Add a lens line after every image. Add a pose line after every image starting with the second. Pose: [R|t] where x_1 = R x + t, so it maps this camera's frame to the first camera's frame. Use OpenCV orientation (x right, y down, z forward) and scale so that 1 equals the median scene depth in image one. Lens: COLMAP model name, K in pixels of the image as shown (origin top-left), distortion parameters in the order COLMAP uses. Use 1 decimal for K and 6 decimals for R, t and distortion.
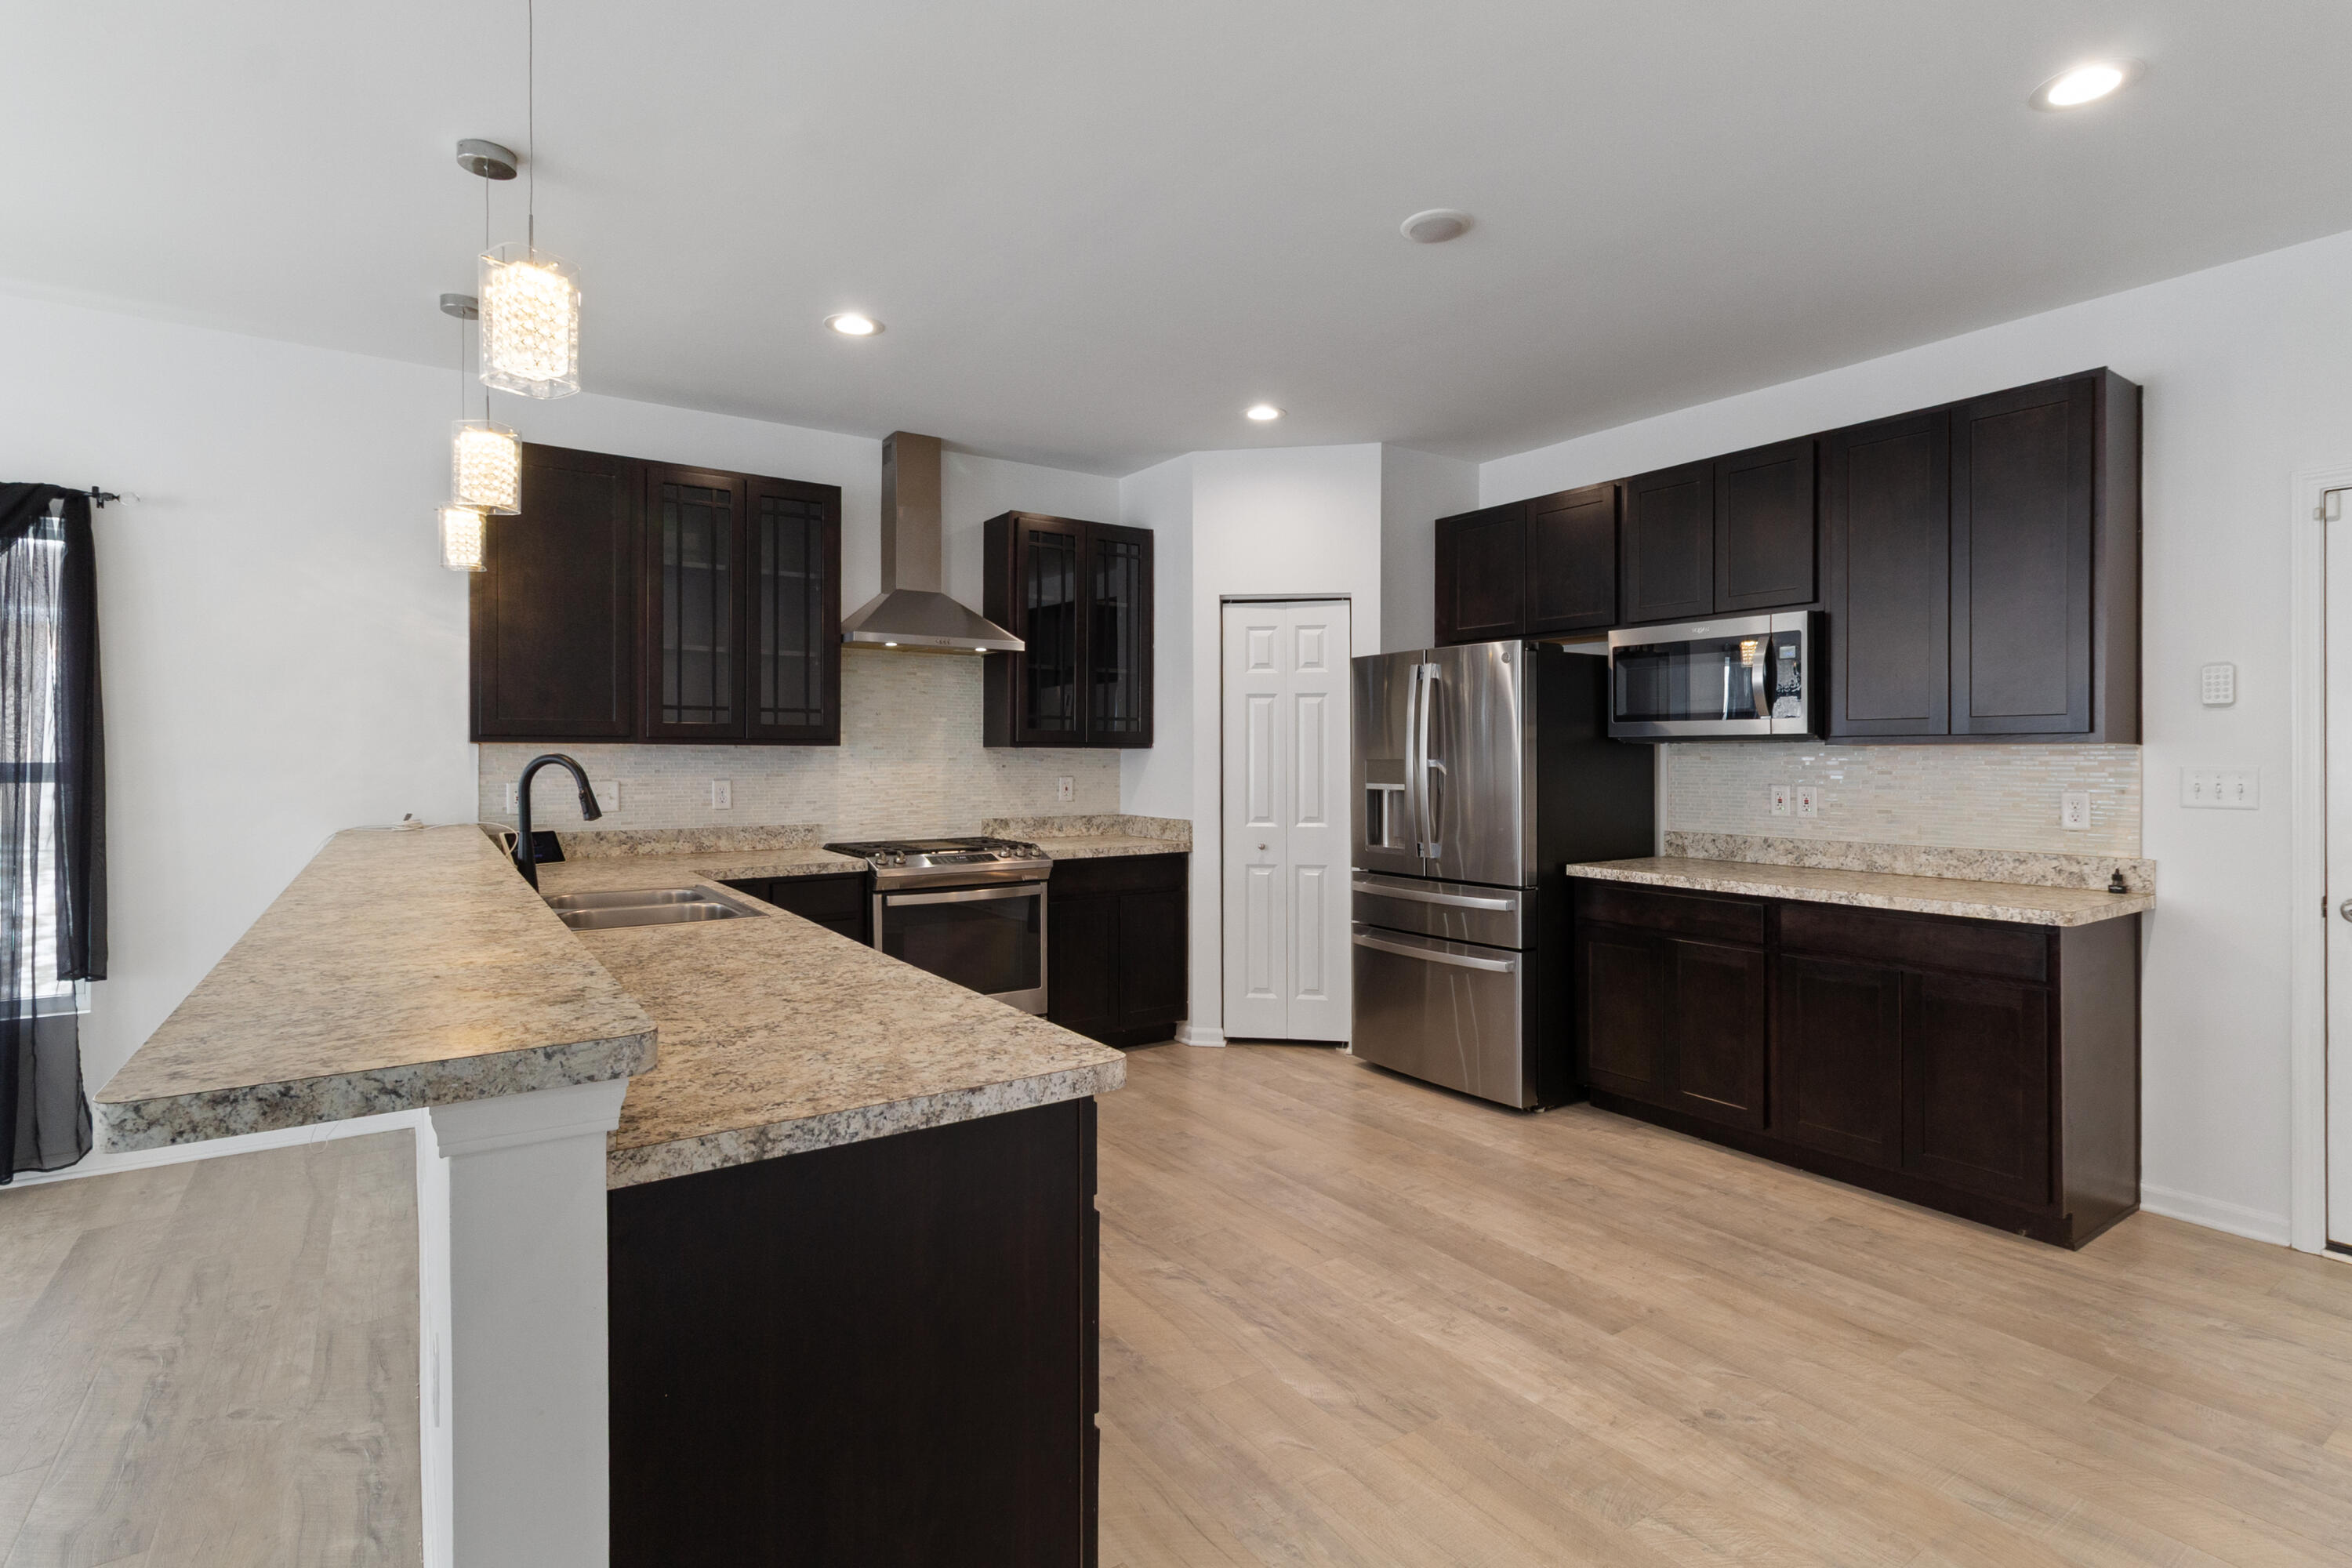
lens RADIAL K [[1130.6, 0, 1175.8], [0, 1130.6, 763.9], [0, 0, 1]] dist [-0.000211, 0.001269]
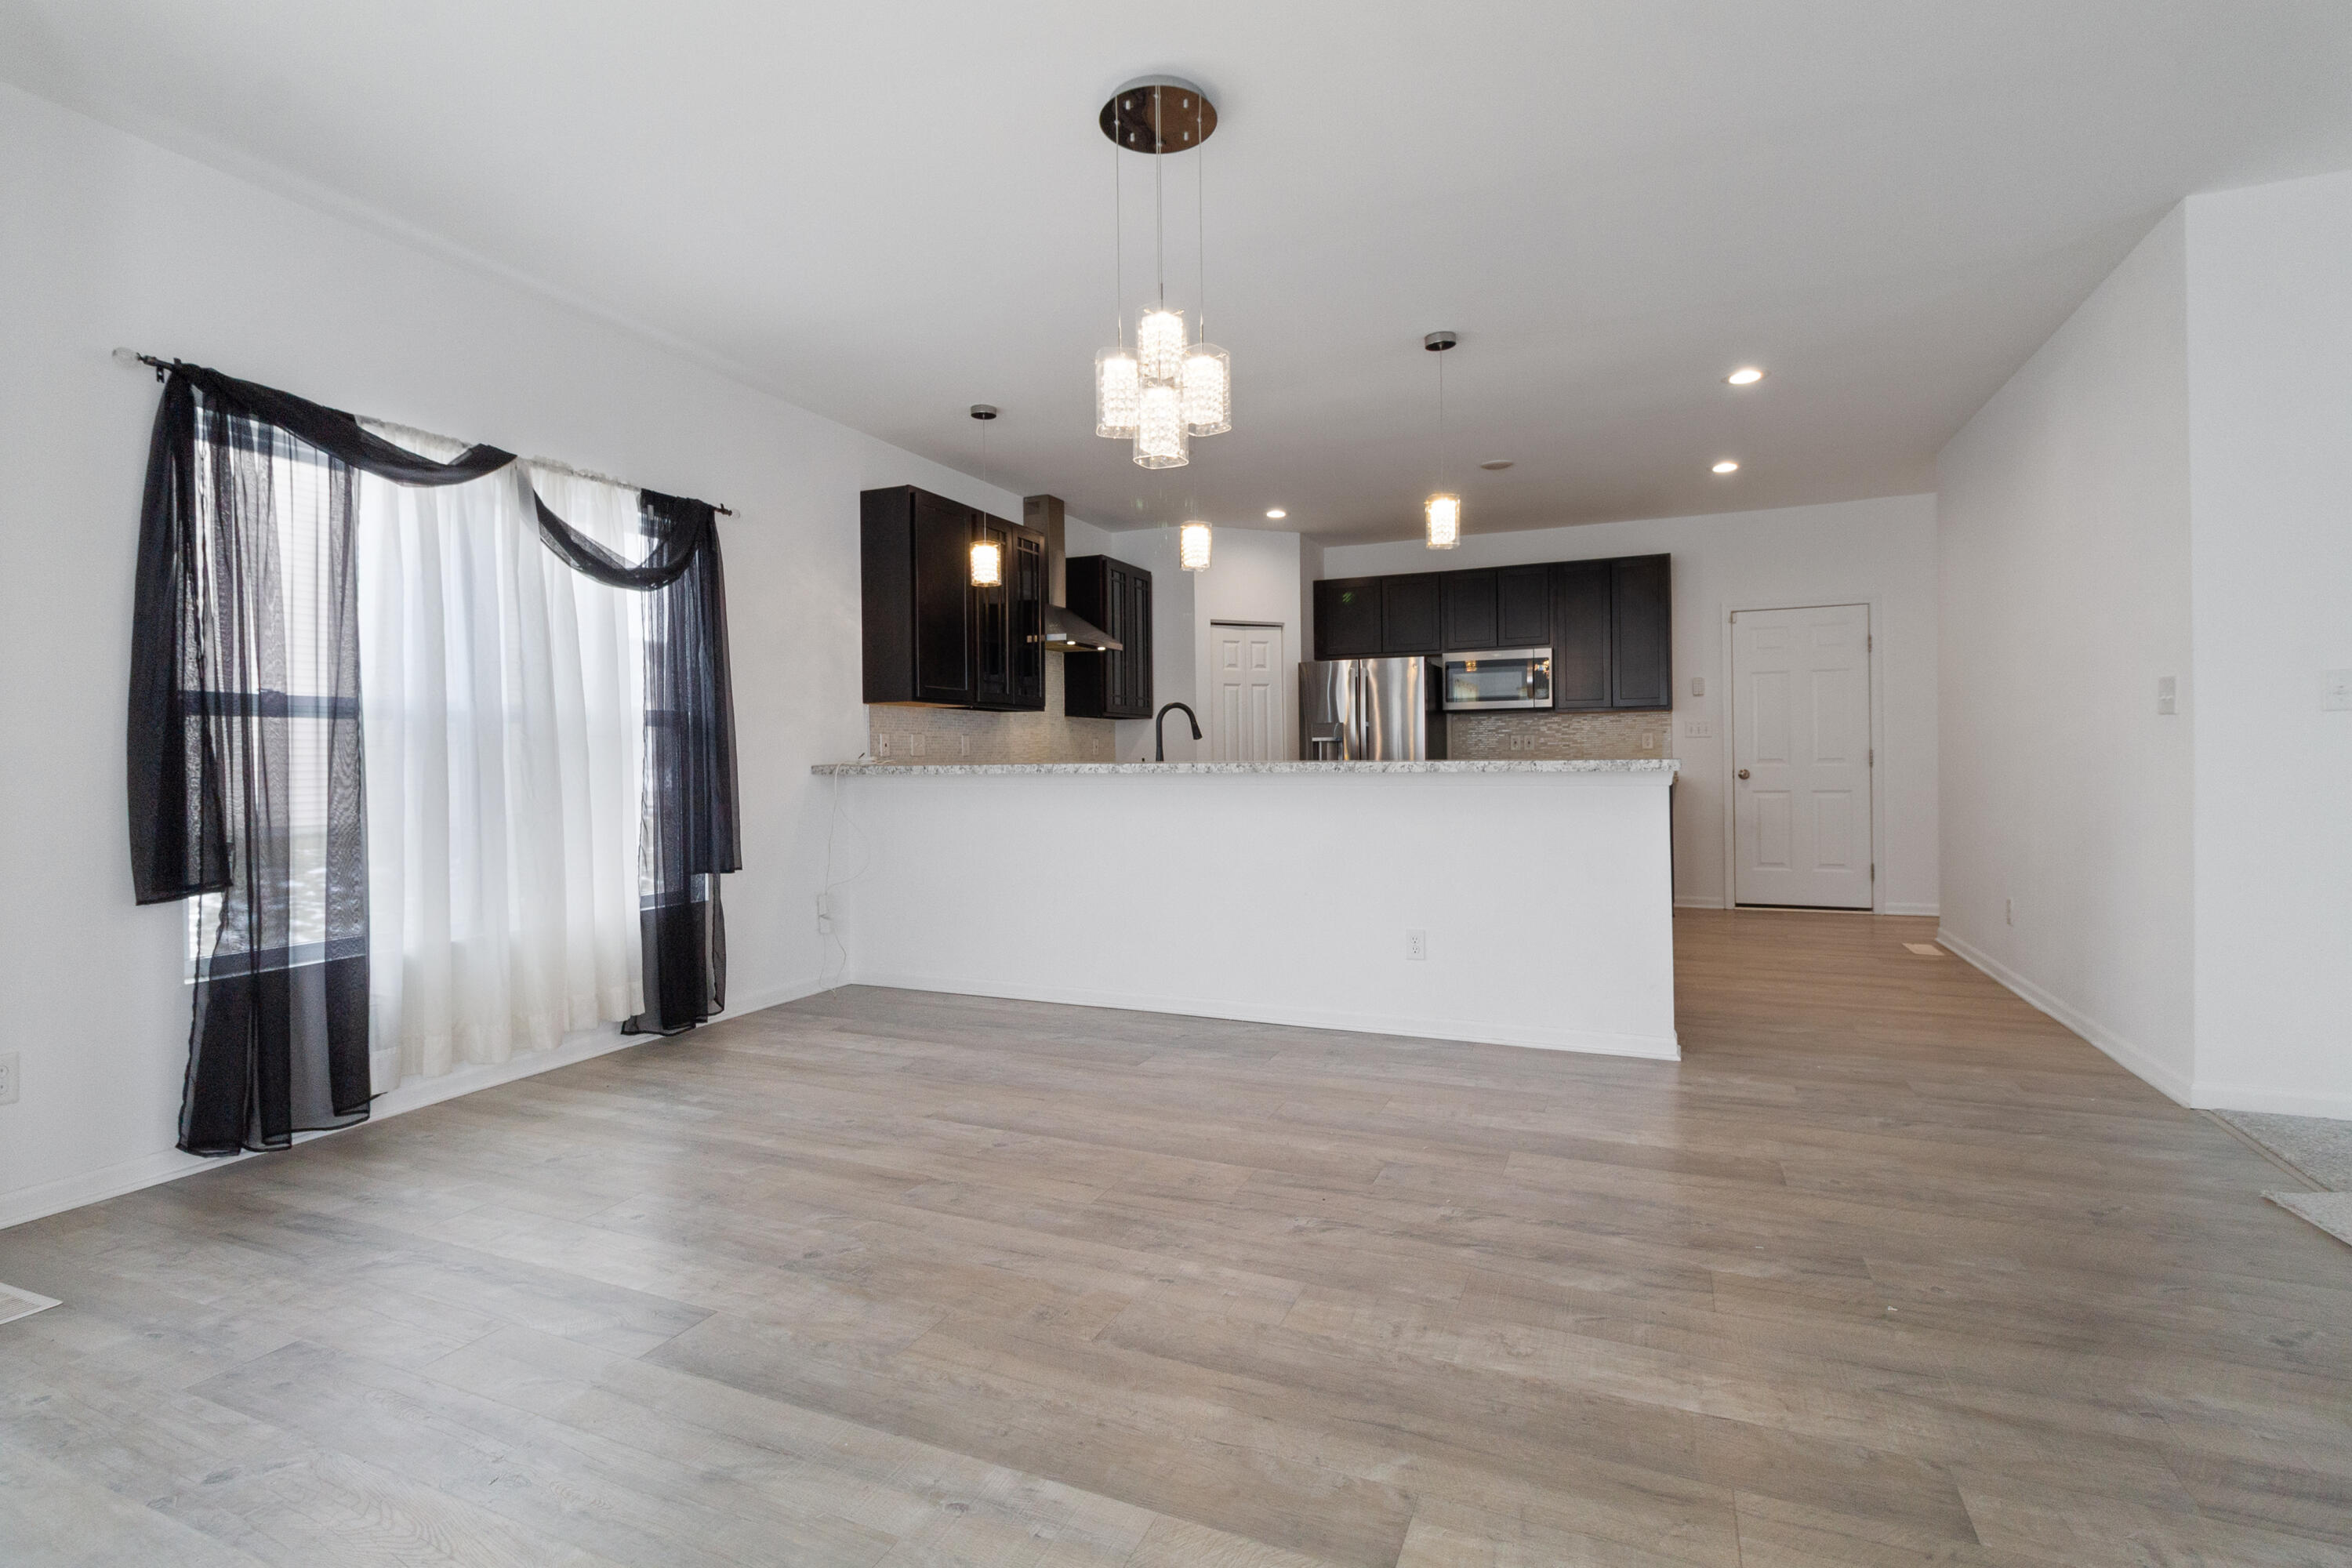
lens RADIAL K [[1096.7, 0, 1186.0], [0, 1096.7, 773.0], [0, 0, 1]] dist [0.000758, -0.000027]
pose [[0.845123, -0.019523, 0.534216, -1.141687], [0.016521, 0.999809, 0.010403, 0.065434], [-0.534317, 0.000034, 0.845284, -0.368483]]
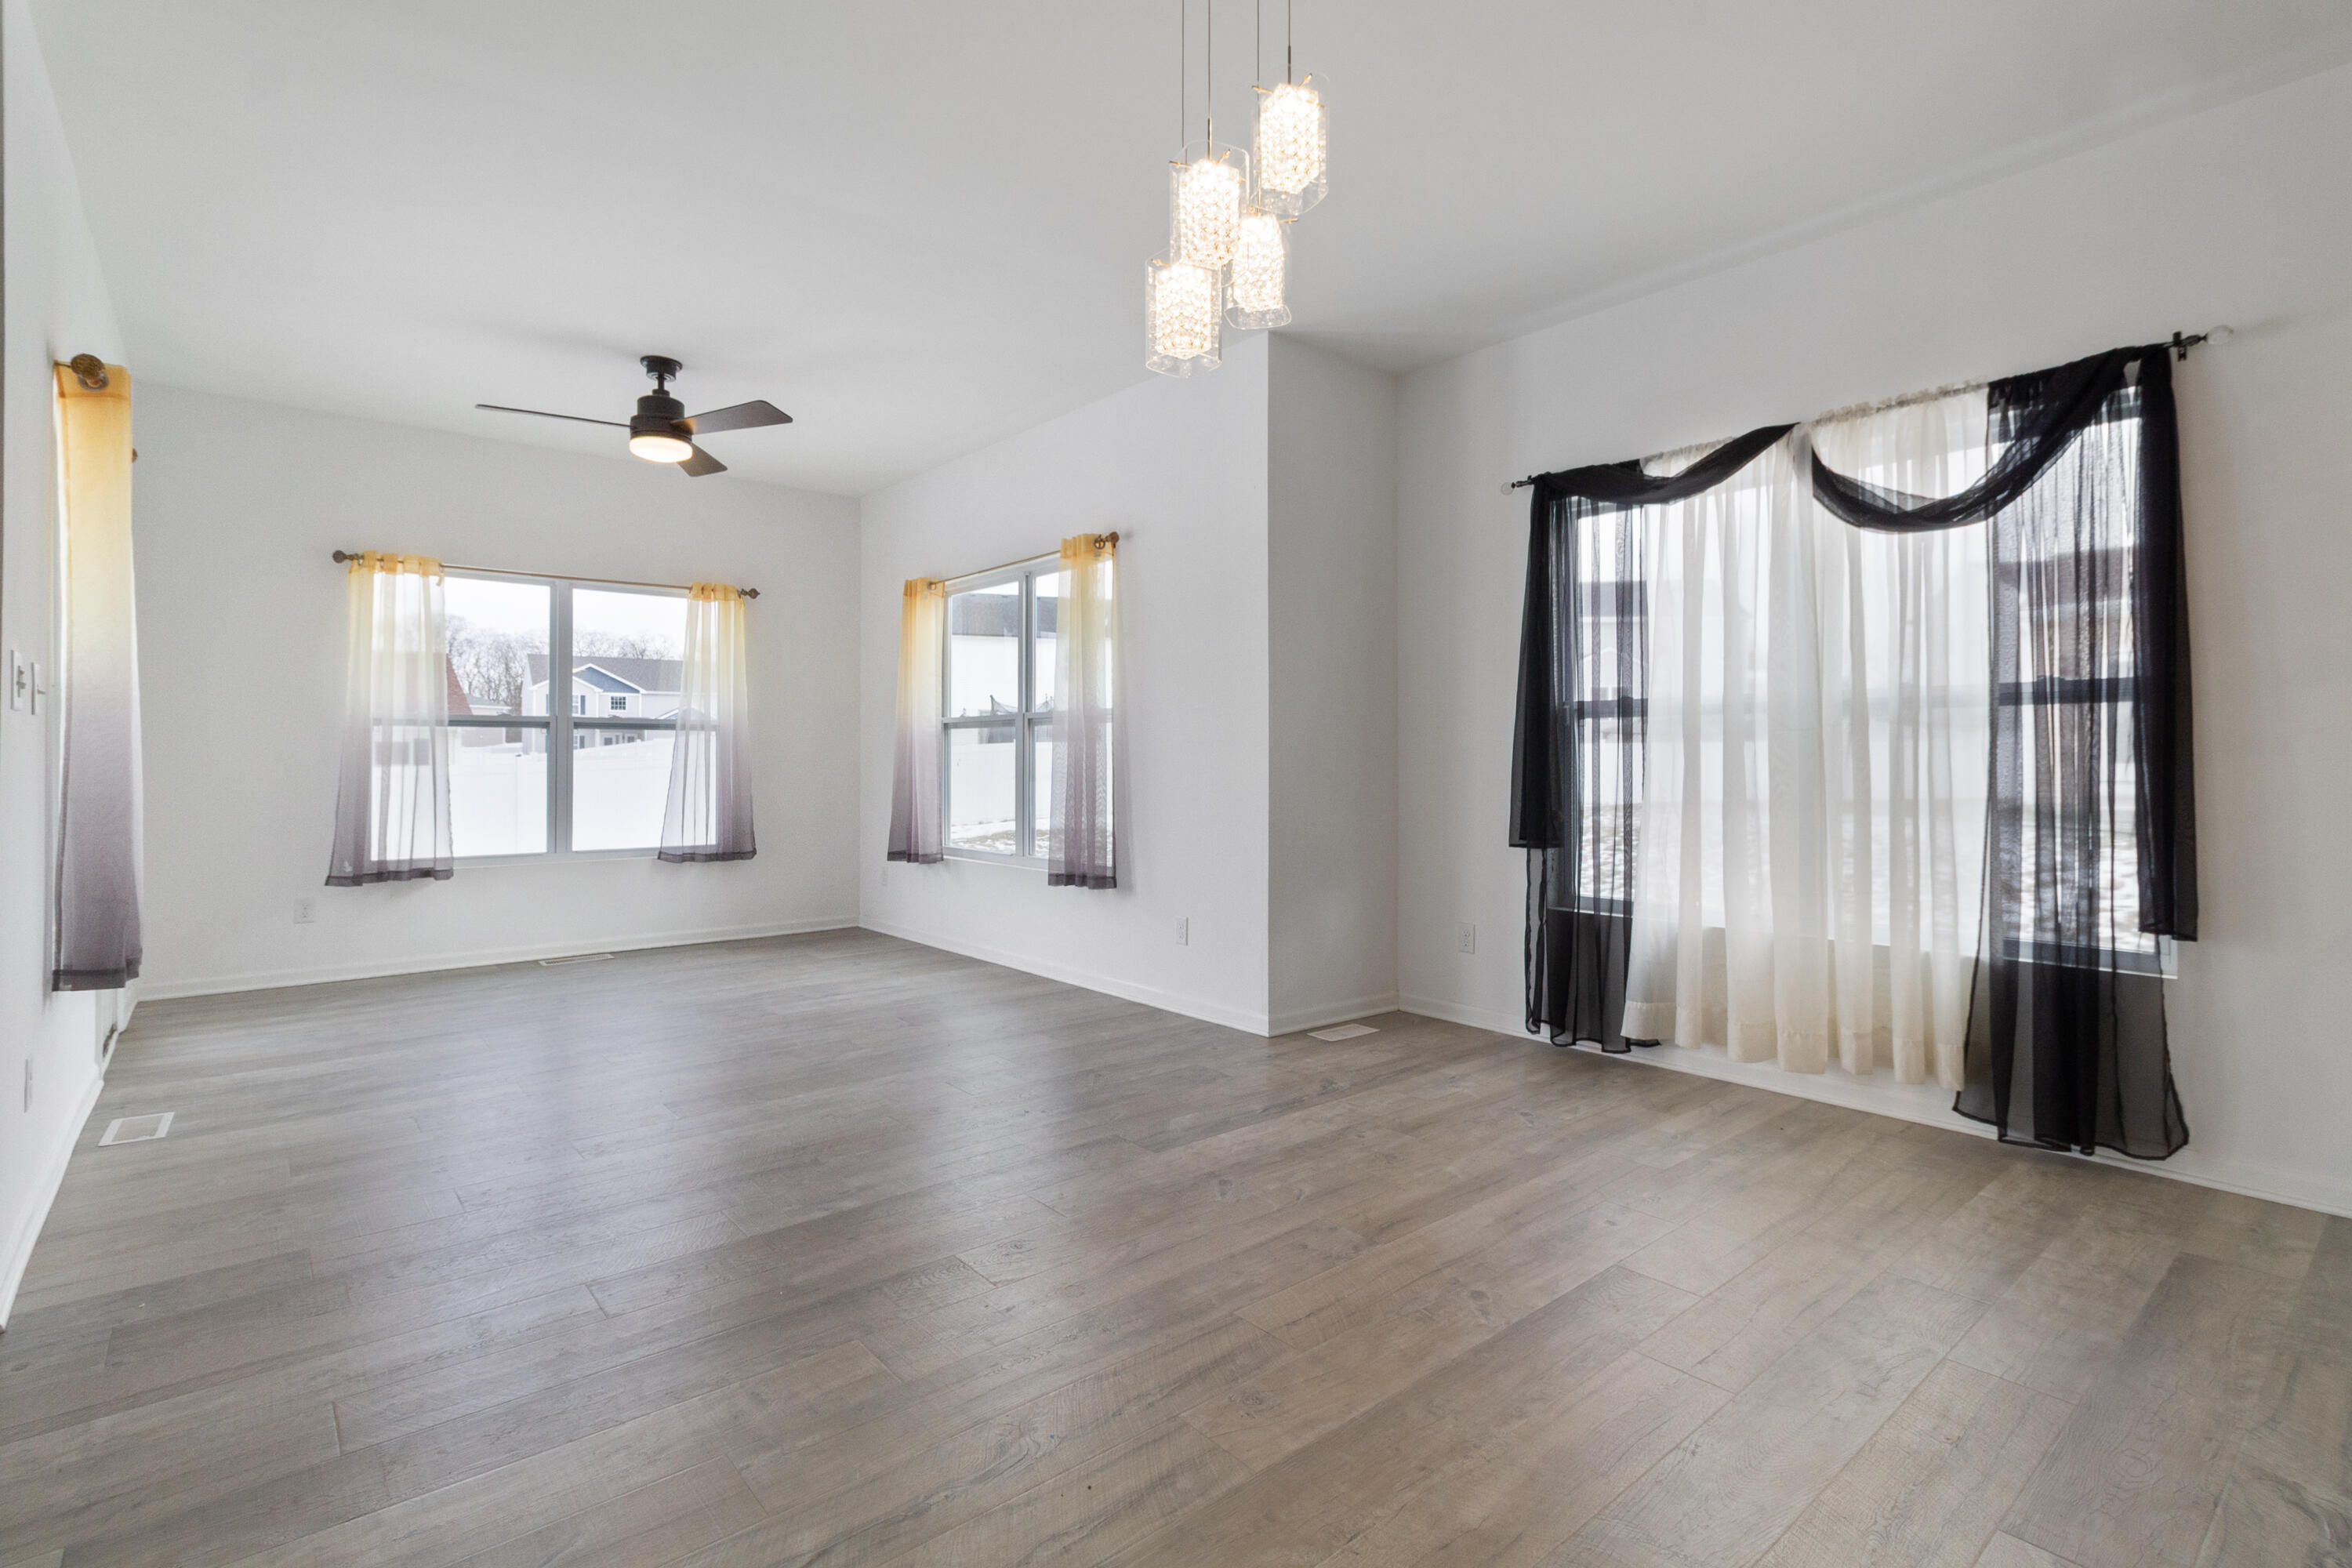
lens RADIAL K [[1115.5, 0, 1155.0], [0, 1115.5, 739.6], [0, 0, 1]] dist [-0.002374, 0.000713]
pose [[0.084017, -0.019779, -0.996268, -0.214198], [-0.006223, 0.999773, -0.020373, 0.067317], [0.996445, 0.007911, 0.083875, 0.193134]]
